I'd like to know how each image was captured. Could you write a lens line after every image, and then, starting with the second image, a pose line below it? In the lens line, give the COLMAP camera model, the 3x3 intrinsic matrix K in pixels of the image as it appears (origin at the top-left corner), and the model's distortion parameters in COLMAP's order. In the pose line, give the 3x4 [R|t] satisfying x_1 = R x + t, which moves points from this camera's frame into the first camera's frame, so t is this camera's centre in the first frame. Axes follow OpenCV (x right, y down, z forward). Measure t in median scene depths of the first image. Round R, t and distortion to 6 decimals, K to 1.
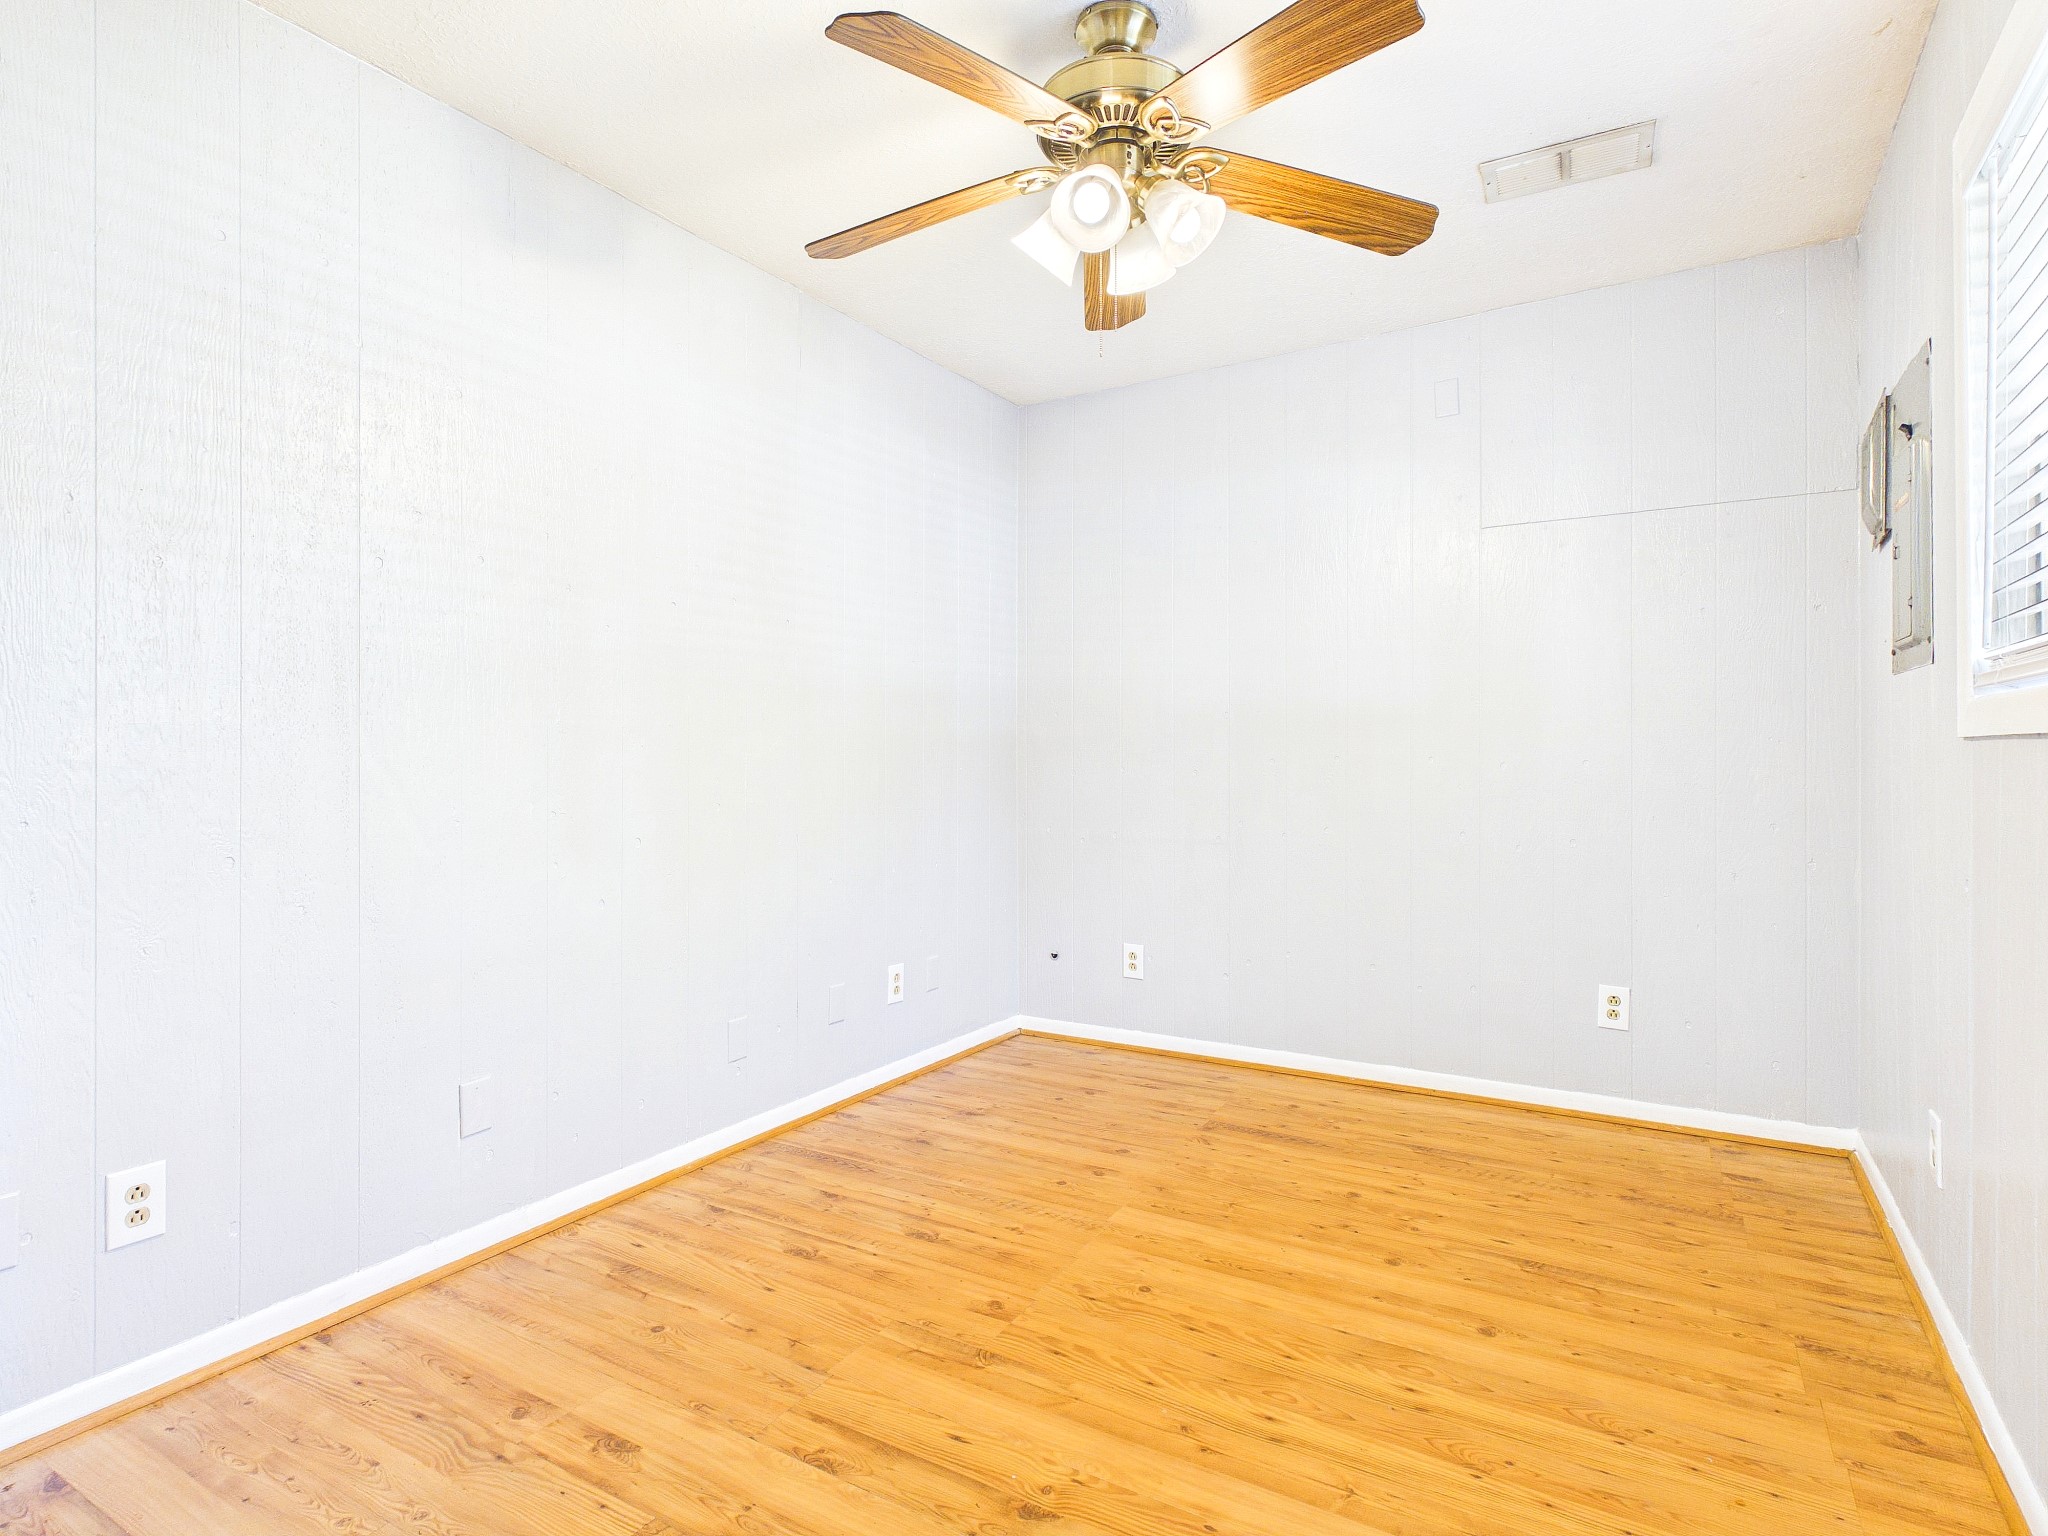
lens RADIAL K [[1073.9, 0, 1026.8], [0, 1073.9, 767.3], [0, 0, 1]] dist [0.004288, 0.001031]
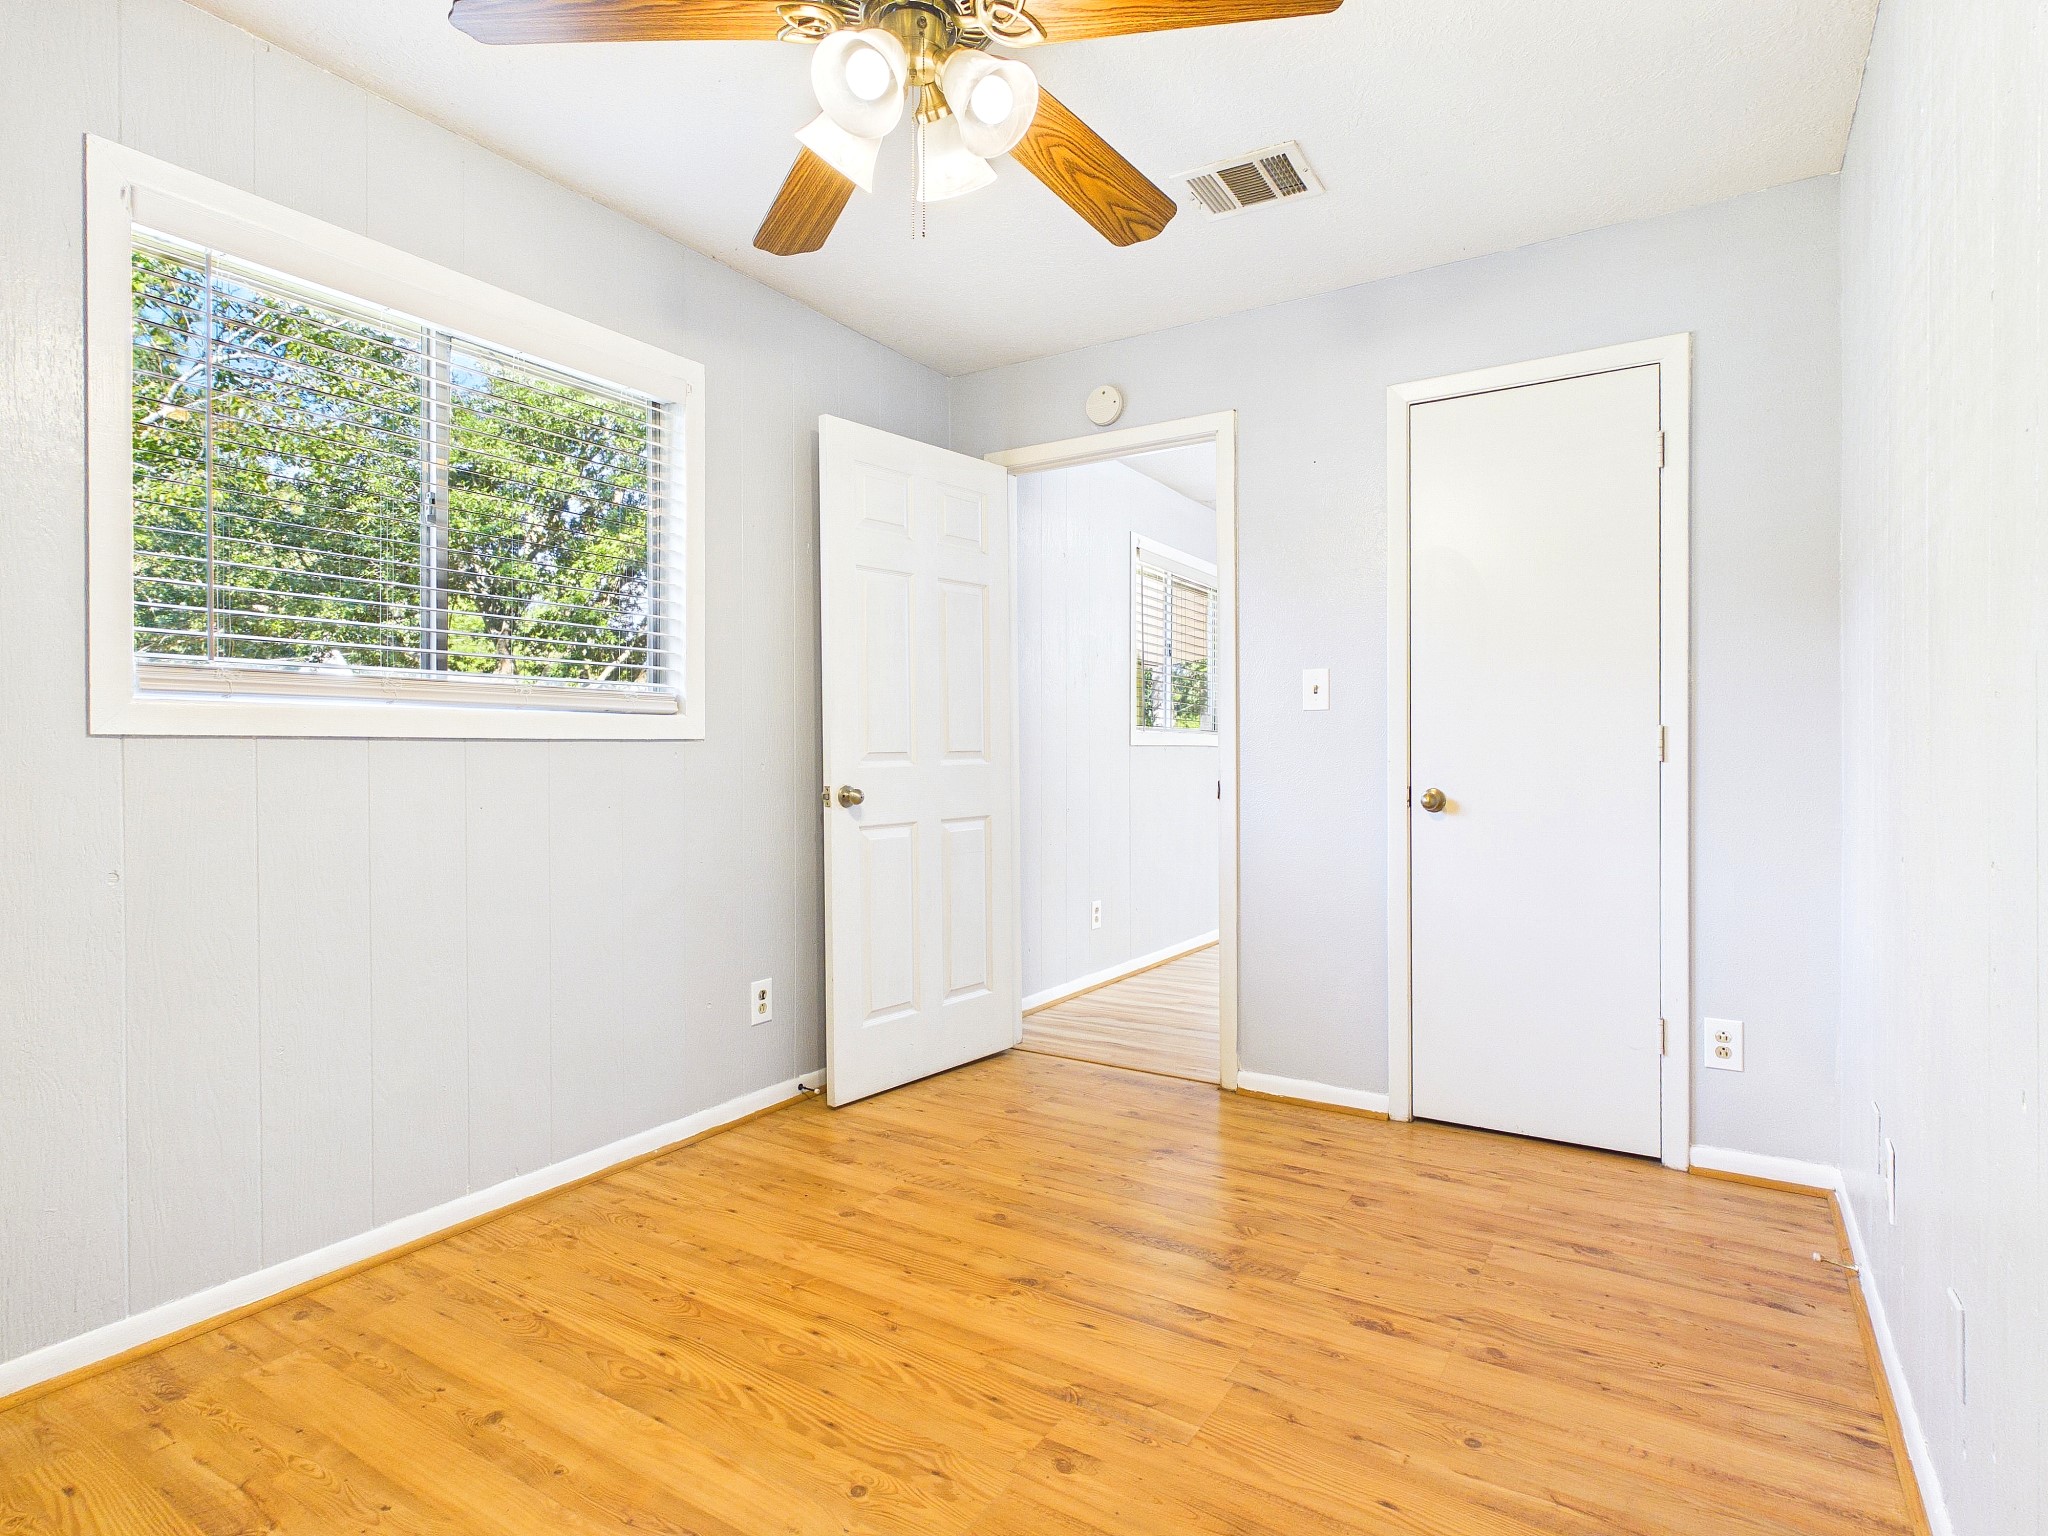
lens RADIAL K [[1073.9, 0, 1028.8], [0, 1073.9, 760.0], [0, 0, 1]] dist [0.004288, 0.001031]
pose [[-0.999728, 0.004085, 0.022964, -0.025892], [0.004619, 0.999720, 0.023212, -0.023440], [-0.022863, 0.023312, -0.999467, 1.941466]]
